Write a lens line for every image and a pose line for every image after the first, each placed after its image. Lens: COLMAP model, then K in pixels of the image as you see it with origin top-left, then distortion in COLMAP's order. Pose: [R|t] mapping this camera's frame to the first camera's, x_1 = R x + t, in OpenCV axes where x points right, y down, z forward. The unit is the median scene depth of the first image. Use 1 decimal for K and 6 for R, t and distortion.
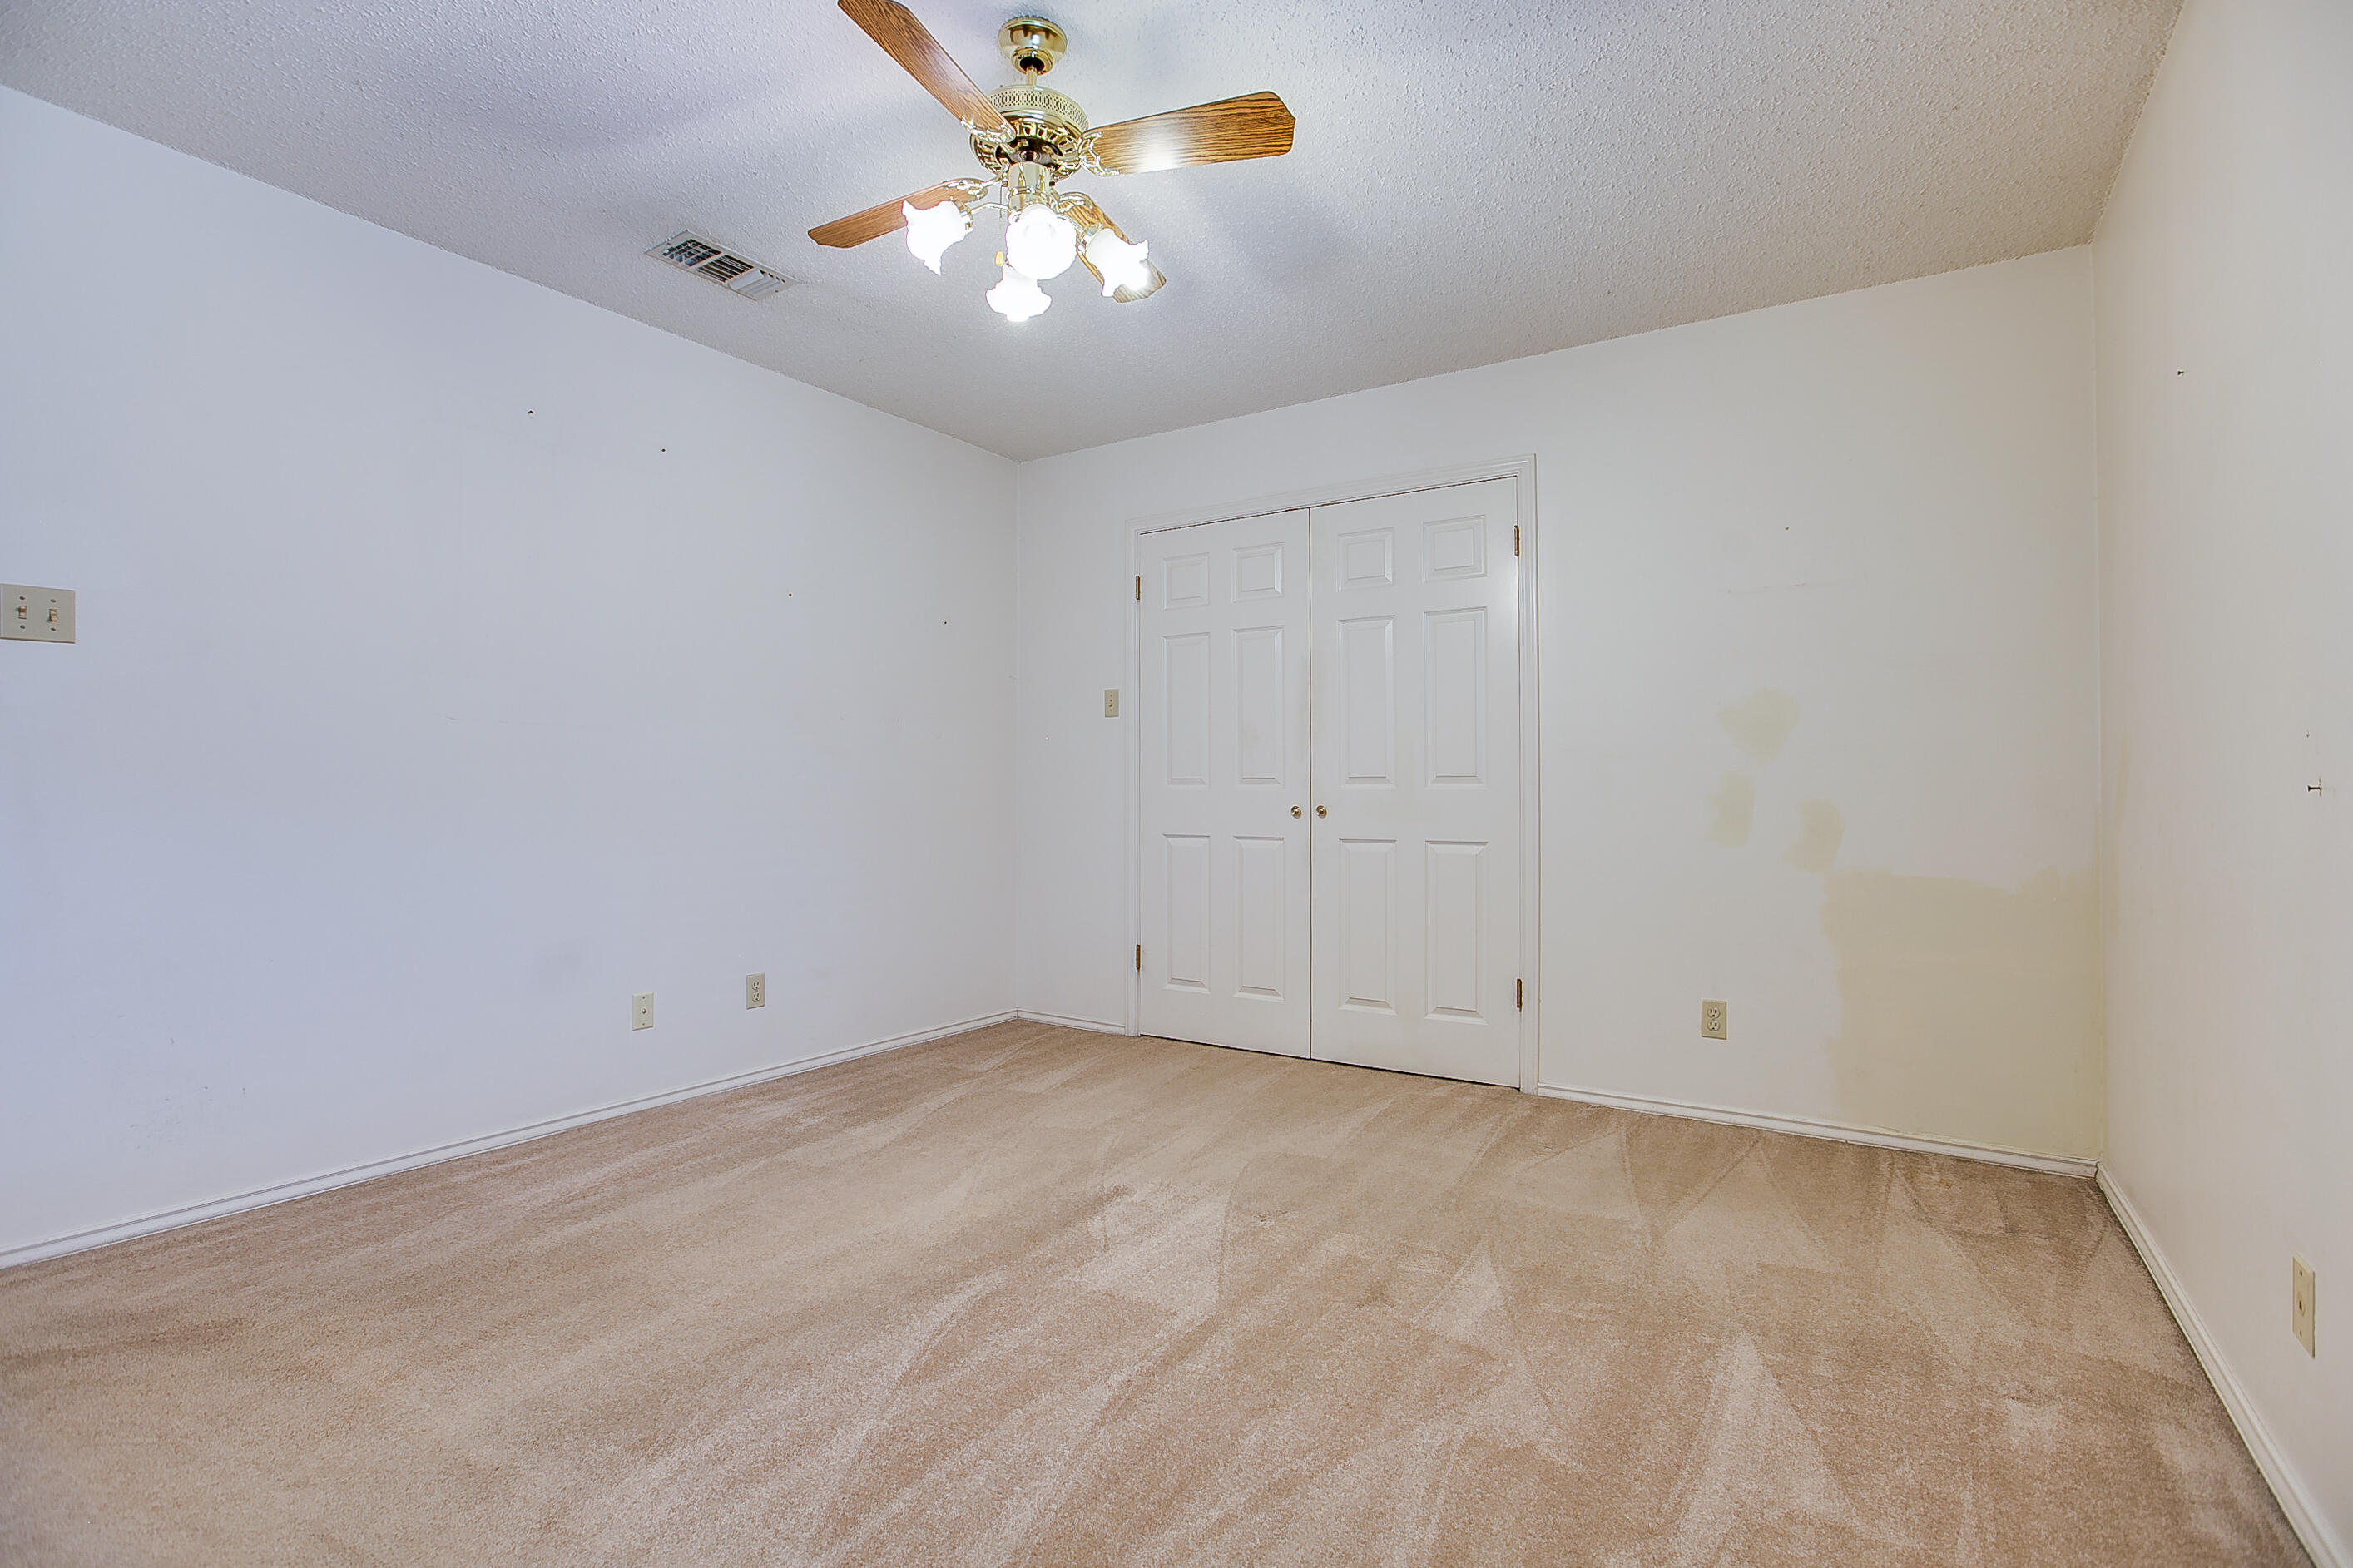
lens RADIAL K [[1072.9, 0, 1176.5], [0, 1072.9, 784.0], [0, 0, 1]] dist [-0.047659, 0.000232]
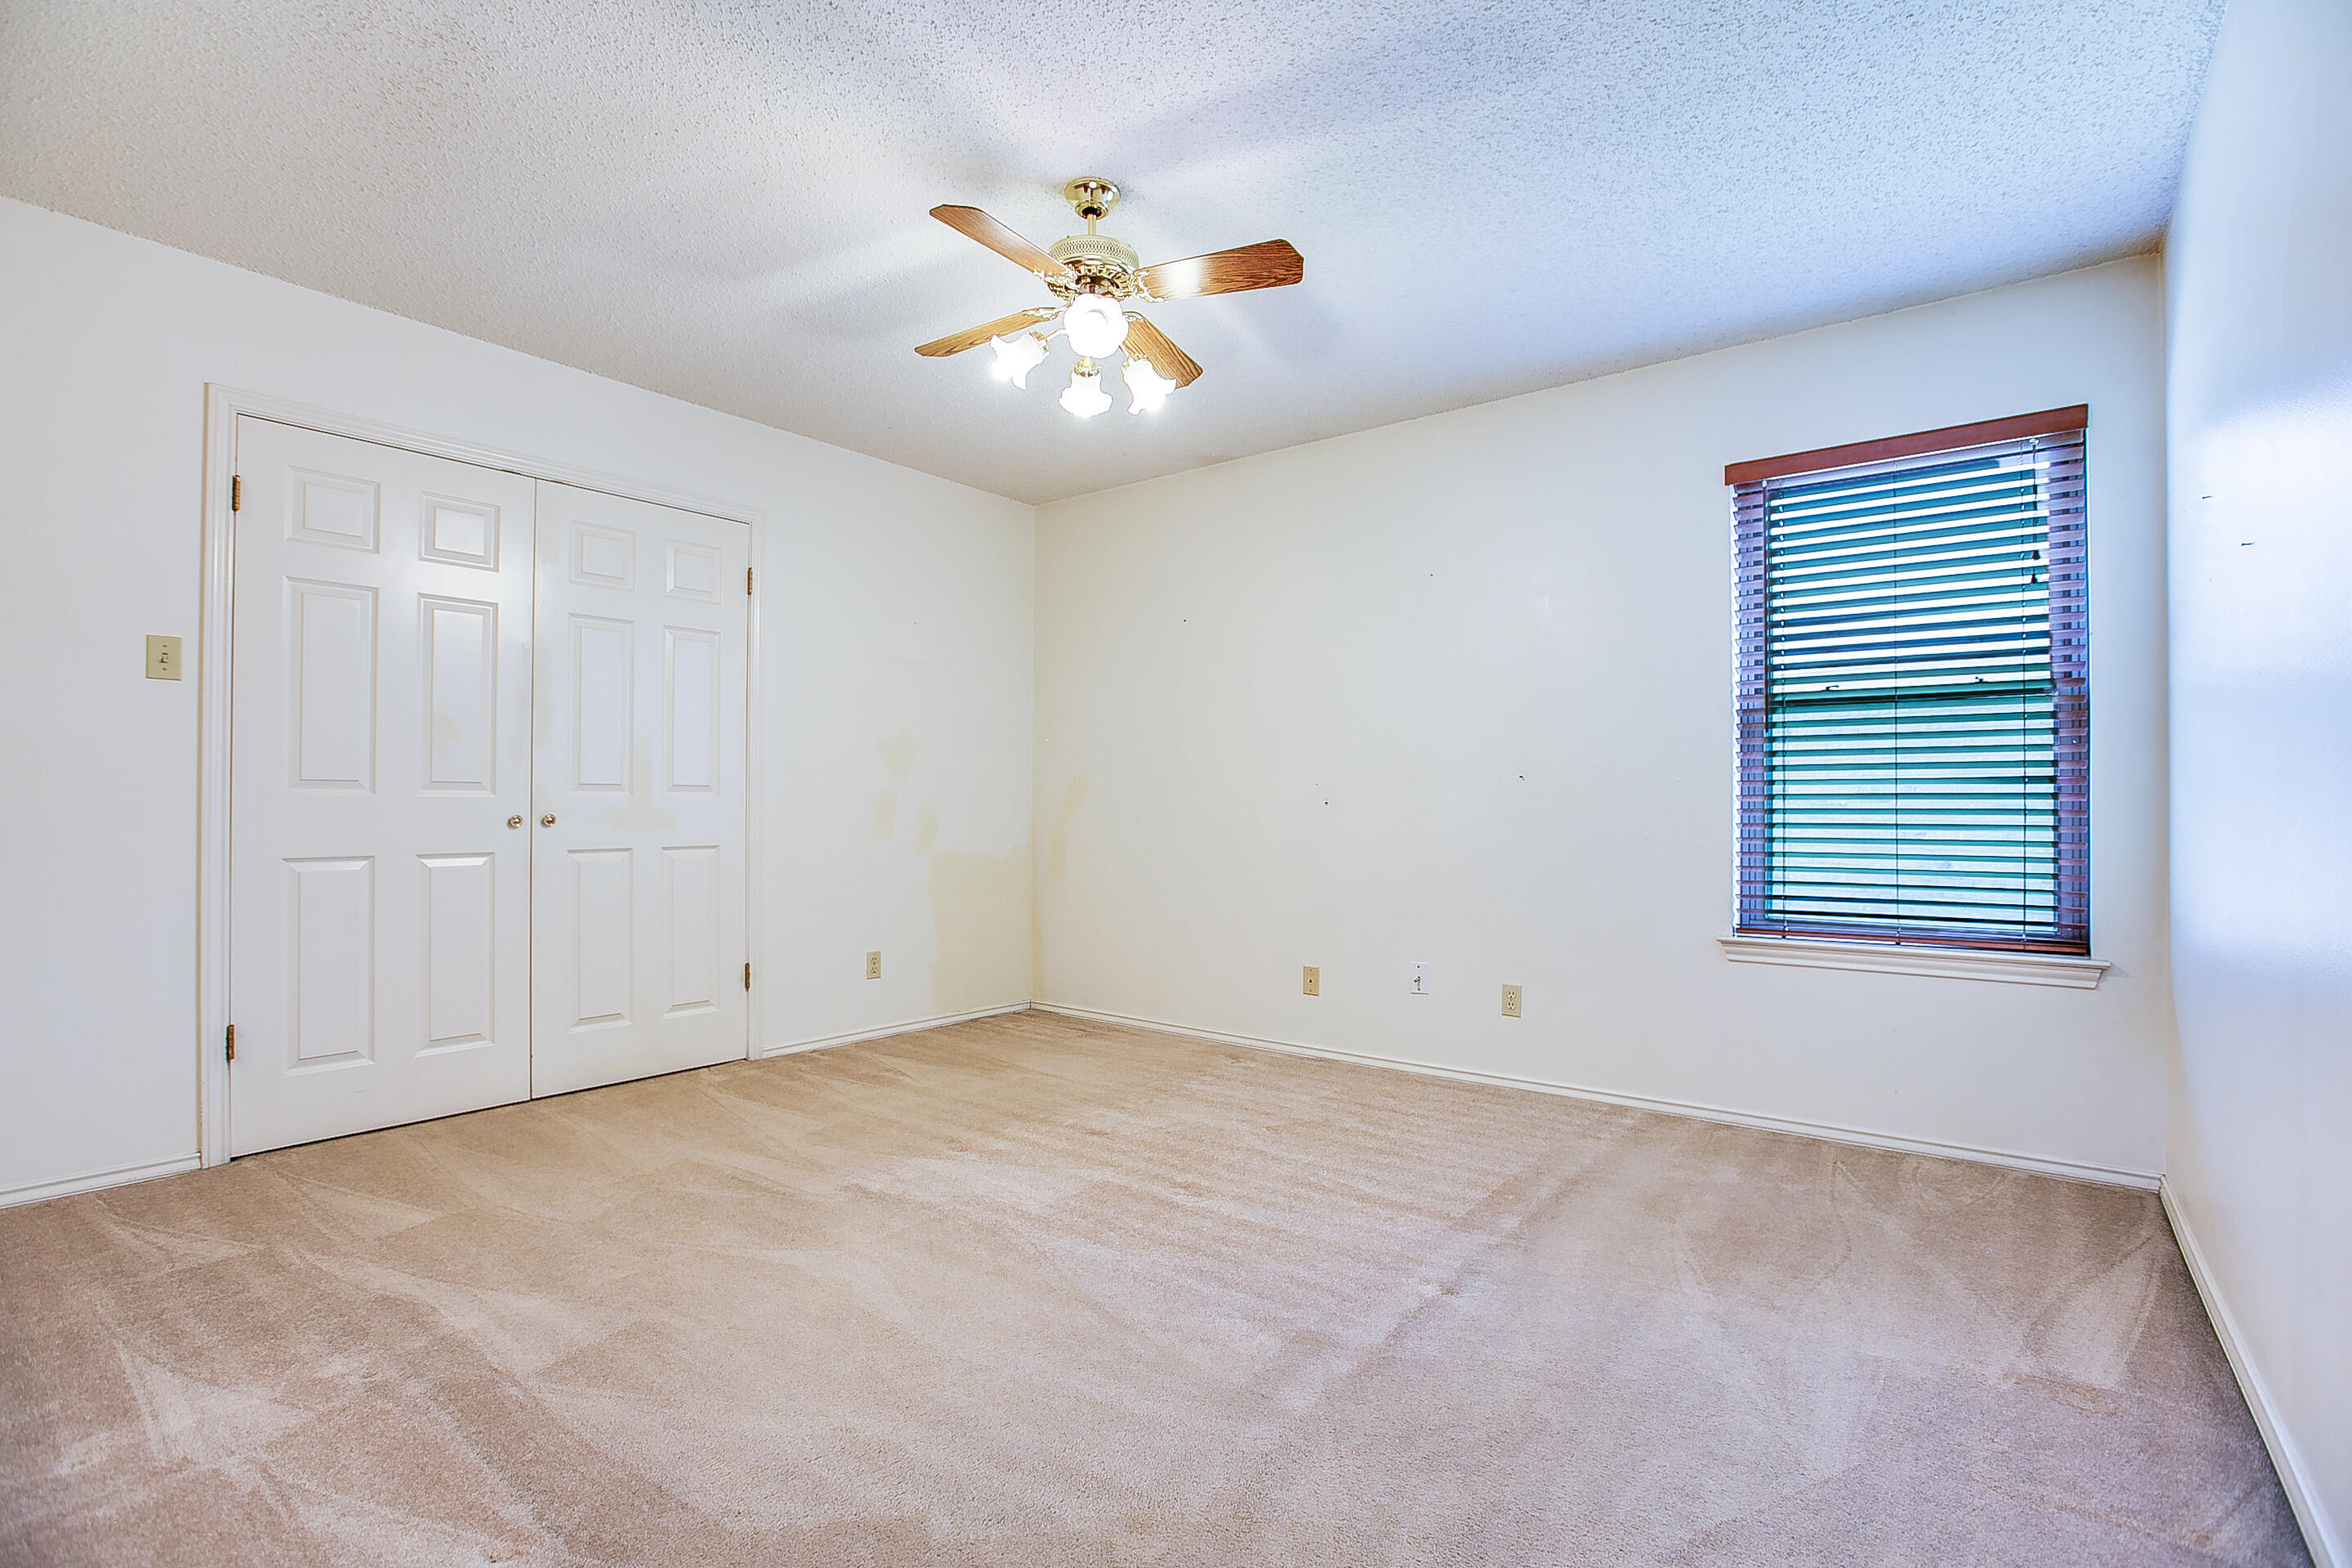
lens RADIAL K [[1063.0, 0, 1175.3], [0, 1063.0, 797.0], [0, 0, 1]] dist [-0.124807, 0.054148]
pose [[0.078216, 0.005412, 0.996922, -0.844288], [-0.014473, 0.999886, -0.004292, 0.001931], [-0.996831, -0.014093, 0.078286, 0.504351]]
